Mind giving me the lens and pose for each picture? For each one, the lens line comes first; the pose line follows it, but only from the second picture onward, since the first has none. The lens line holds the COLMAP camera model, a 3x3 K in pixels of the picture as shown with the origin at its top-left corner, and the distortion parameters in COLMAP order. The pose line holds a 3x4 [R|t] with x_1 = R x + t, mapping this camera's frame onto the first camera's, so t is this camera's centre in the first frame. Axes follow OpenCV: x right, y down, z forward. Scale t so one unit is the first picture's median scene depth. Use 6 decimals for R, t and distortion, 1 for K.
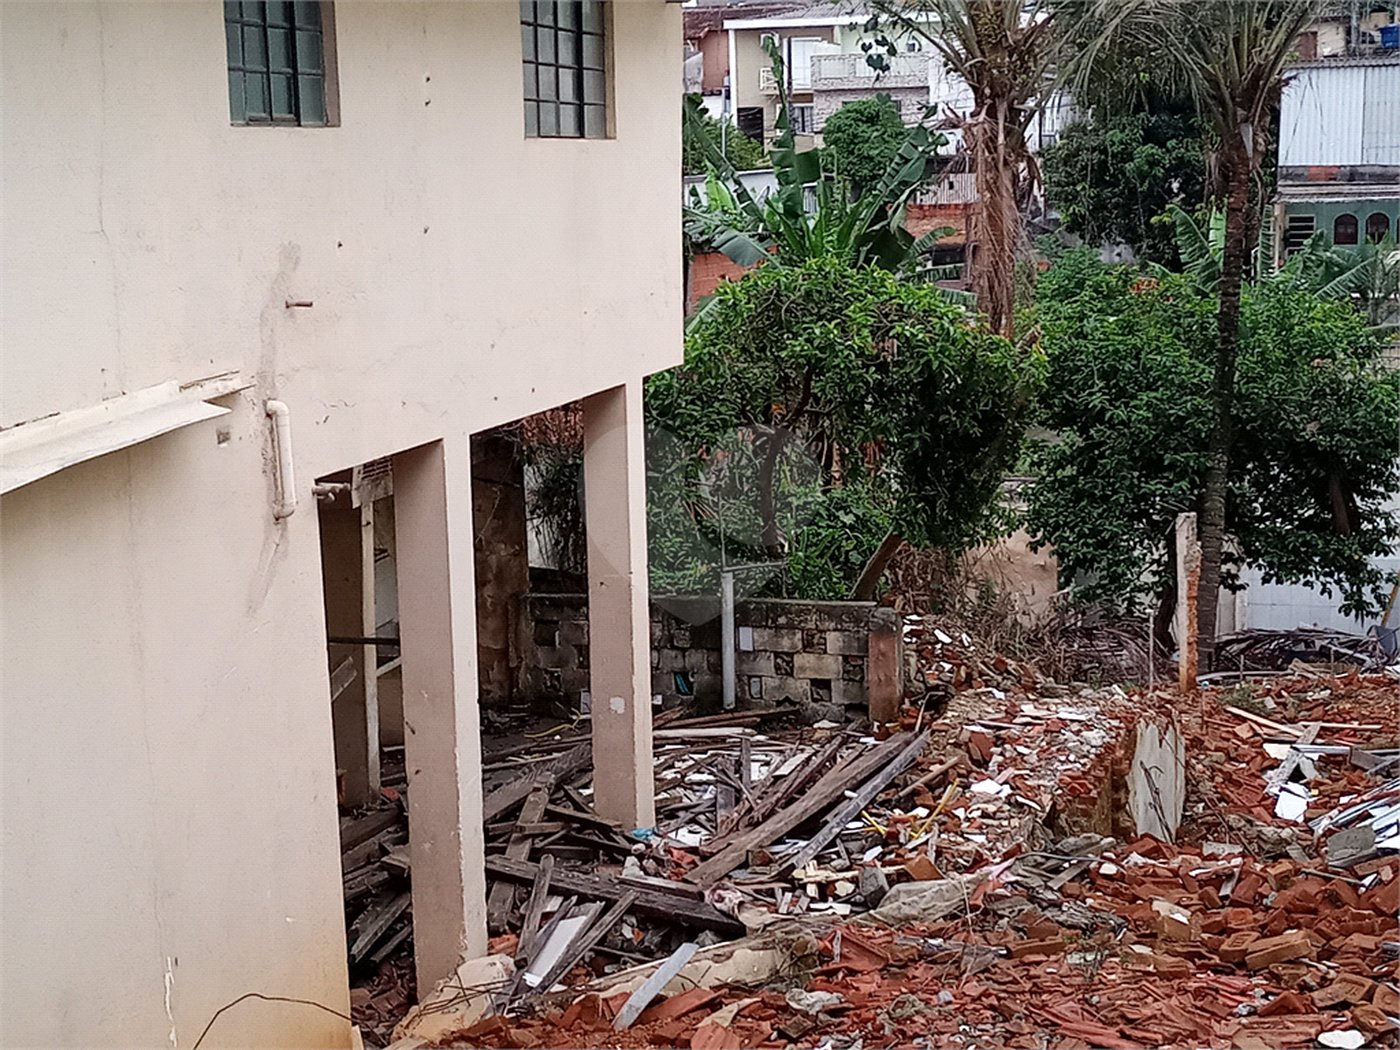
lens RADIAL K [[2283.6, 0, 700.0], [0, 2283.6, 525.0], [0, 0, 1]] dist [0.113362, -0.184098]
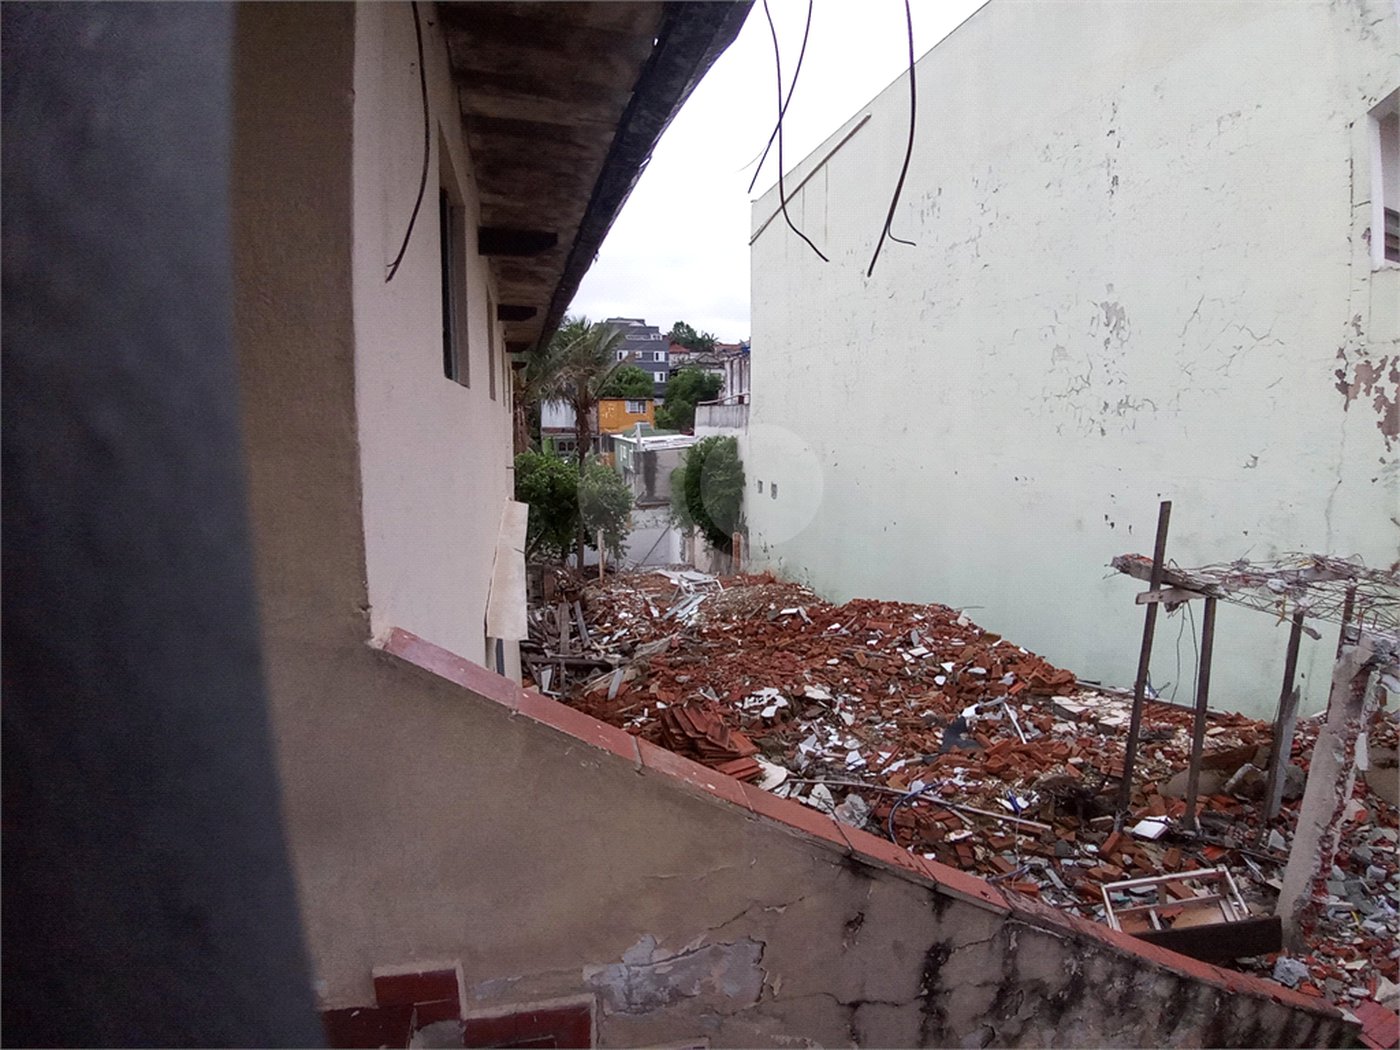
lens RADIAL K [[703.4, 0, 711.7], [0, 703.4, 526.5], [0, 0, 1]] dist [-0.097206, 0.001101]
pose [[0.855329, -0.056888, 0.514953, -0.260005], [0.064091, 0.997937, 0.003791, -0.005920], [-0.514106, 0.029761, 0.857210, 0.075310]]
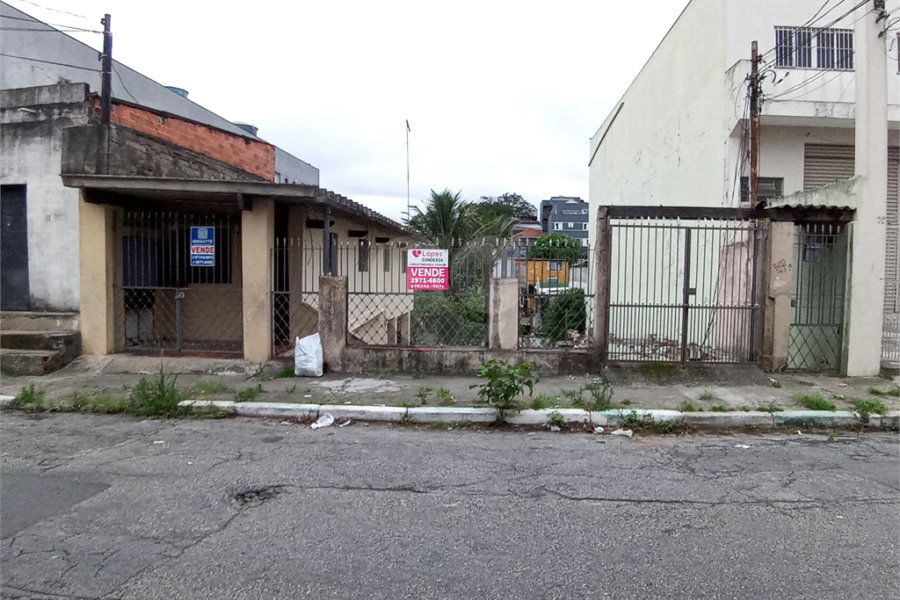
lens RADIAL K [[583.7, 0, 458.7], [0, 583.7, 302.0], [0, 0, 1]] dist [-0.101022, 0.004337]
pose [[0.976744, 0.024614, 0.212991, -0.218444], [-0.001400, 0.994099, -0.108464, 0.077860], [-0.214404, 0.105643, 0.971015, -0.530544]]
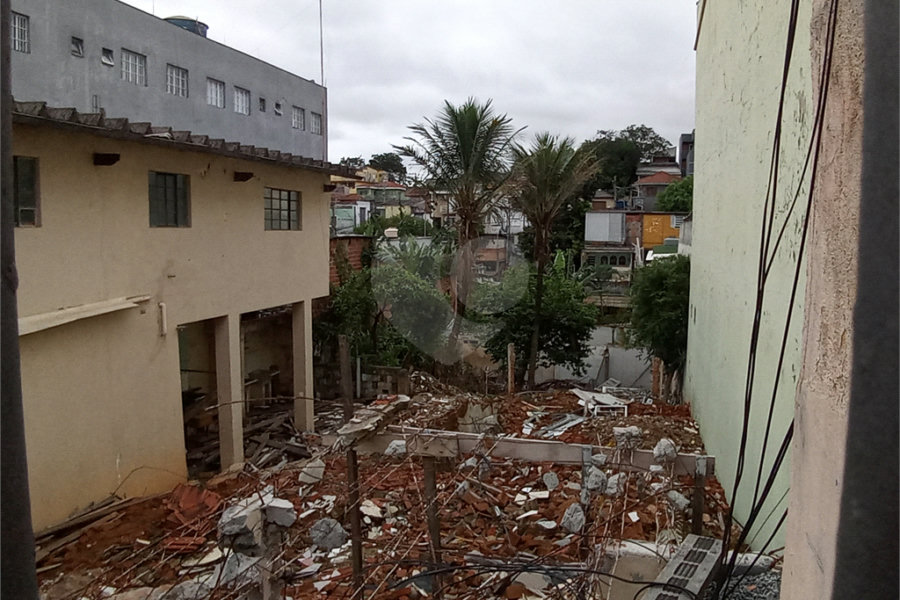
lens RADIAL K [[716.8, 0, 462.6], [0, 716.8, 302.4], [0, 0, 1]] dist [-0.102601, 0.008210]
pose [[0.998946, 0.024871, 0.038588, 0.151006], [-0.022489, 0.997886, -0.060980, 0.001322], [-0.040023, 0.060048, 0.997393, -0.074971]]
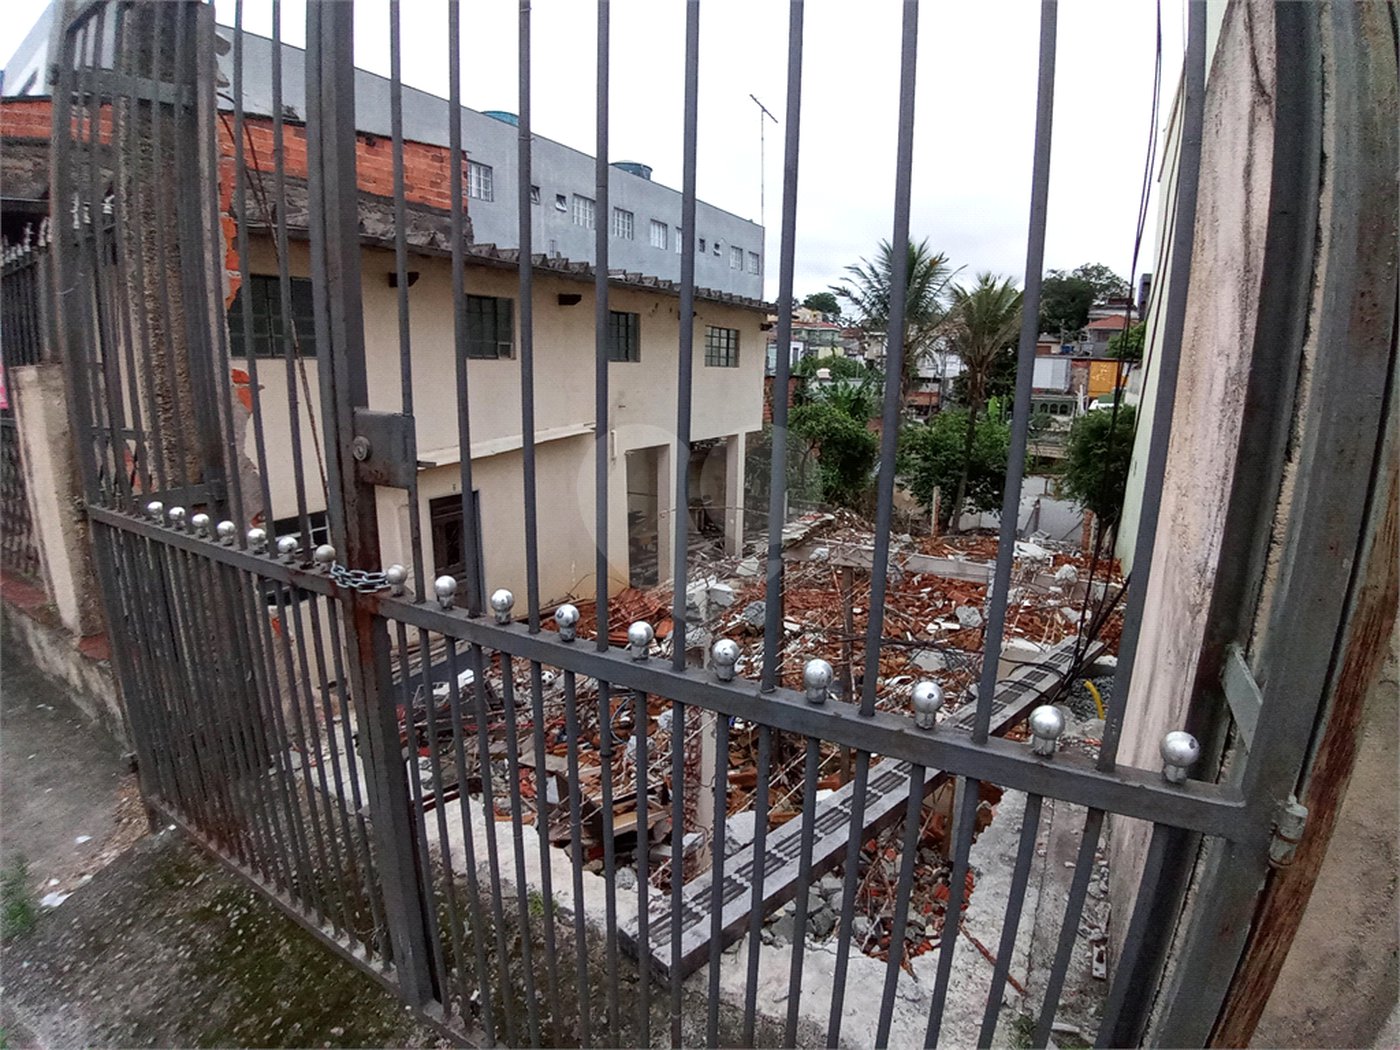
lens RADIAL K [[703.4, 0, 711.7], [0, 703.4, 526.5], [0, 0, 1]] dist [-0.097206, 0.001101]
pose [[0.975691, 0.085385, -0.201832, 0.152531], [-0.072873, 0.994976, 0.068644, 0.010985], [0.206679, -0.052267, 0.977012, -0.111323]]
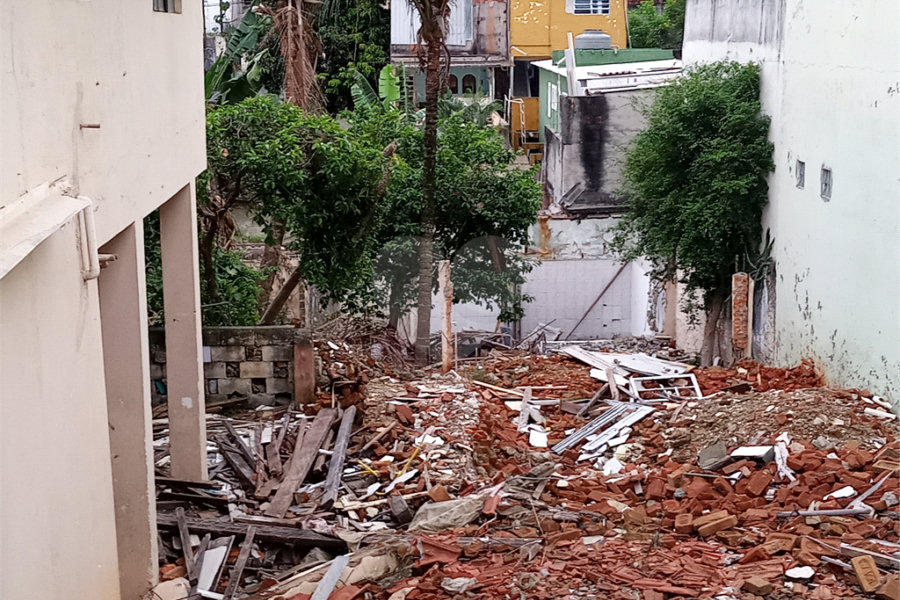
lens RADIAL K [[1472.1, 0, 449.7], [0, 1472.1, 291.1], [0, 0, 1]] dist [0.119877, -0.192128]
pose [[0.948651, -0.041523, 0.313587, -0.159448], [0.038113, 0.999129, 0.017000, -0.001939], [-0.314020, -0.004176, 0.949407, 0.046575]]
